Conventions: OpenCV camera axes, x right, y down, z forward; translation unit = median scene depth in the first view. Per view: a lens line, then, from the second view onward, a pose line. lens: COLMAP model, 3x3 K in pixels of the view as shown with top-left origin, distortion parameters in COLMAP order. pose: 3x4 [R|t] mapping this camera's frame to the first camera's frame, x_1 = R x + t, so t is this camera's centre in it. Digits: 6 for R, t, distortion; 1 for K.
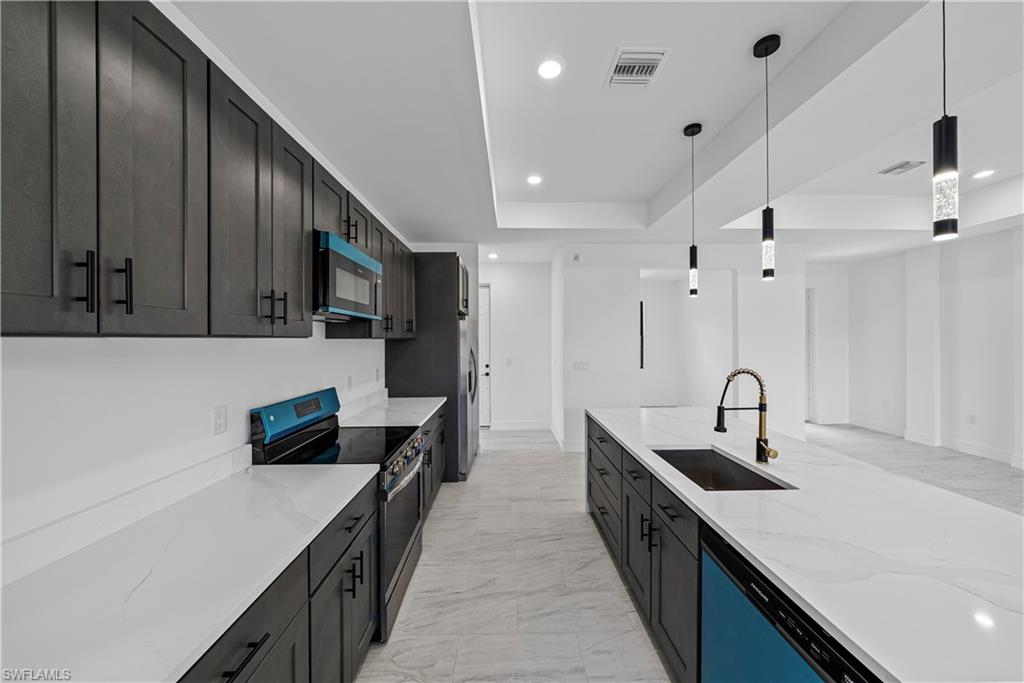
lens RADIAL K [[353.5, 0, 512.0], [0, 353.5, 341.5], [0, 0, 1]] dist [-0.001155, -0.000084]
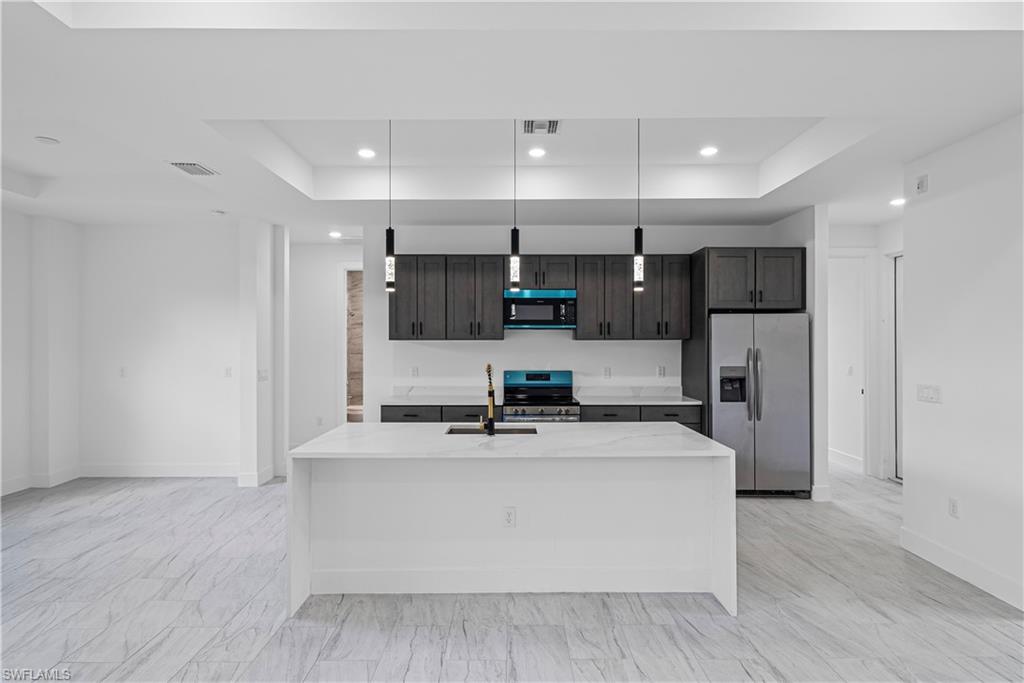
lens RADIAL K [[531.7, 0, 512.0], [0, 531.7, 341.5], [0, 0, 1]] dist [0.001796, 0.000162]
pose [[-0.021396, 0.003947, -0.999763, 1.643953], [-0.005730, 0.999975, 0.004070, -0.008691], [0.999755, 0.005816, -0.021372, 0.686251]]
